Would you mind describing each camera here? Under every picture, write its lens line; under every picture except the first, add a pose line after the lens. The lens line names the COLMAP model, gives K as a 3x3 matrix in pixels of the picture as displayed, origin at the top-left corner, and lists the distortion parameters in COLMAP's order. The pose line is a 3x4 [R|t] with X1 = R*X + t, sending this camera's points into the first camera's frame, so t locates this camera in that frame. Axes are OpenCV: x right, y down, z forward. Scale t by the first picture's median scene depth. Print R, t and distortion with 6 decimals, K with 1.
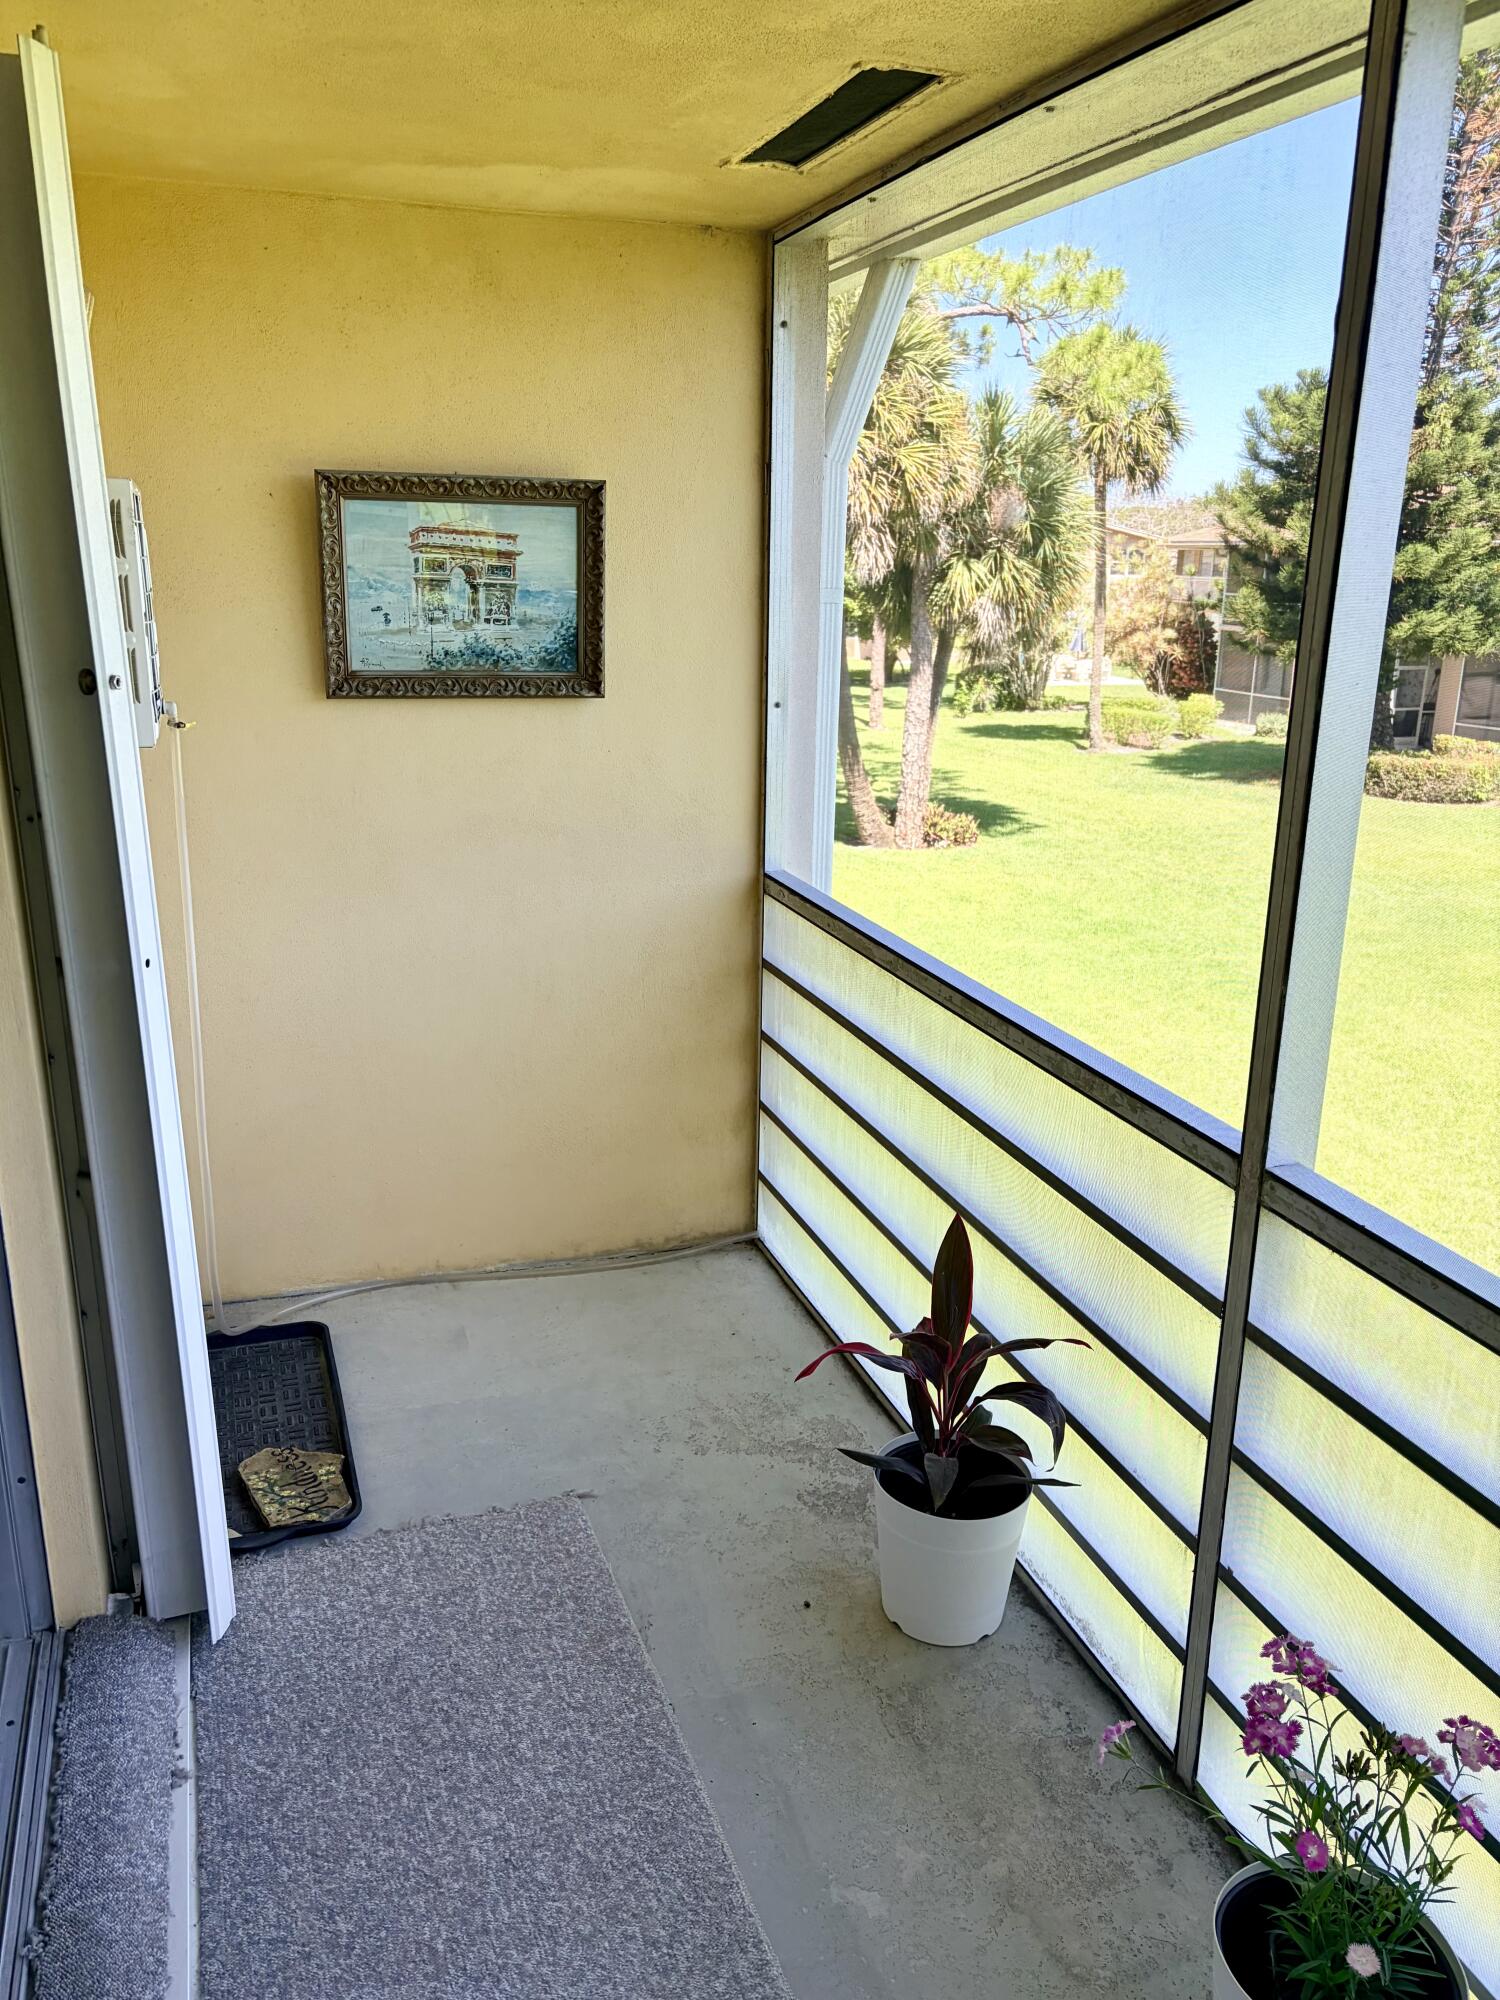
lens RADIAL K [[1501.2, 0, 693.3], [0, 1501.2, 998.8], [0, 0, 1]] dist [-0.003946, 0.001739]
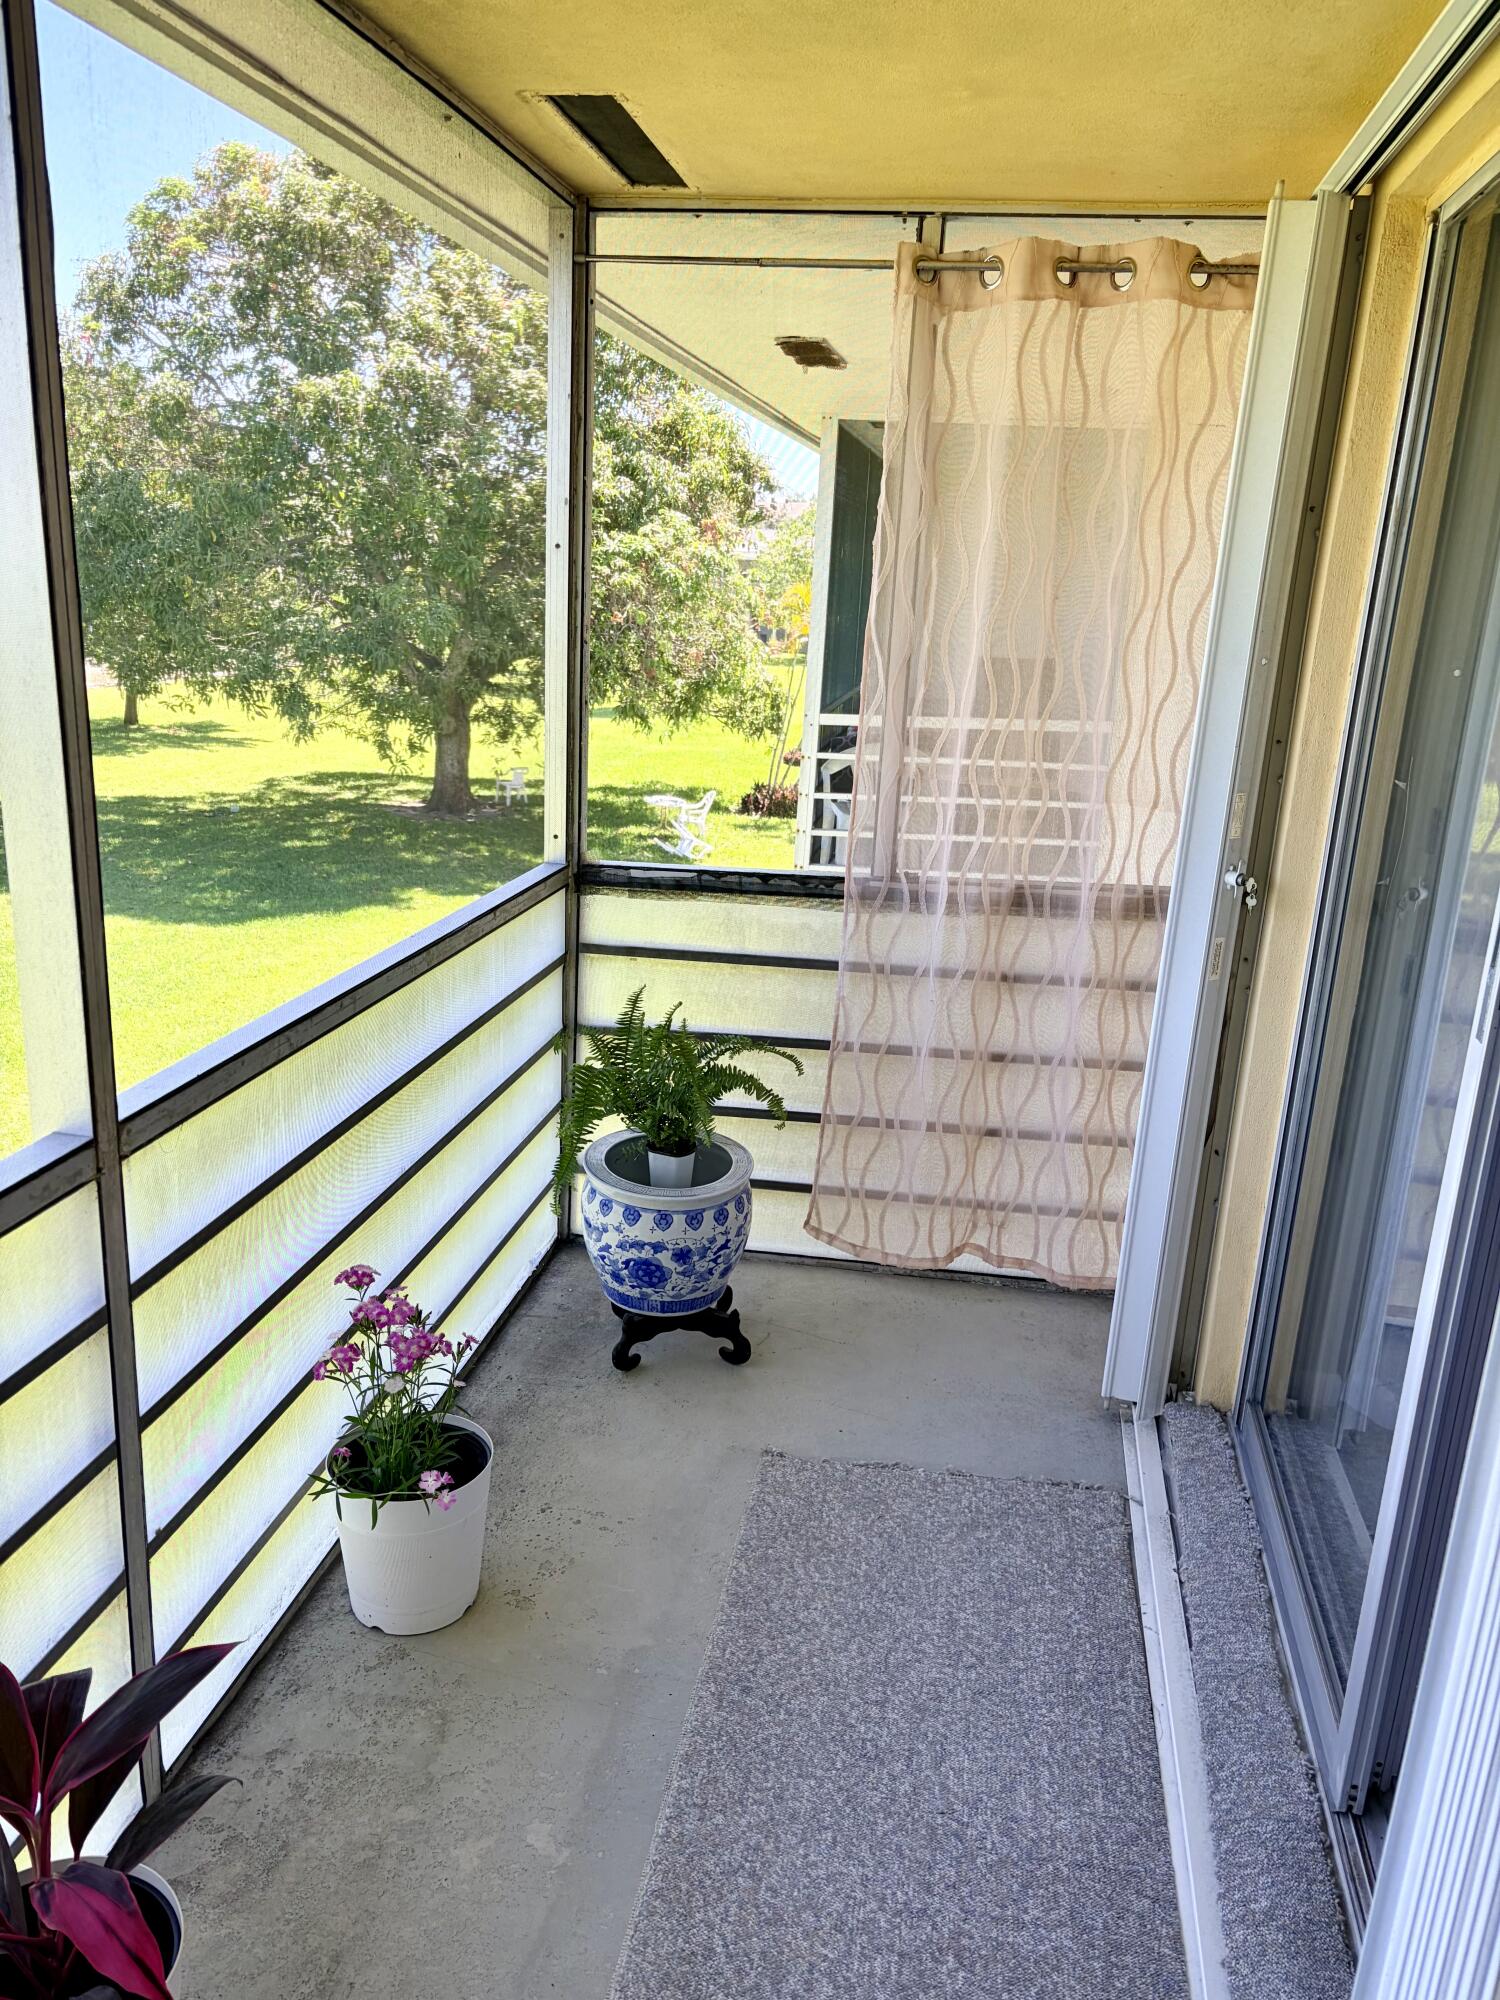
lens RADIAL K [[1484.3, 0, 756.9], [0, 1484.3, 1008.7], [0, 0, 1]] dist [-0.001477, -0.003154]
pose [[-0.887855, -0.176248, 0.425031, -0.304667], [0.079140, 0.851470, 0.518397, -0.339794], [-0.453267, 0.493898, -0.742033, 1.261078]]
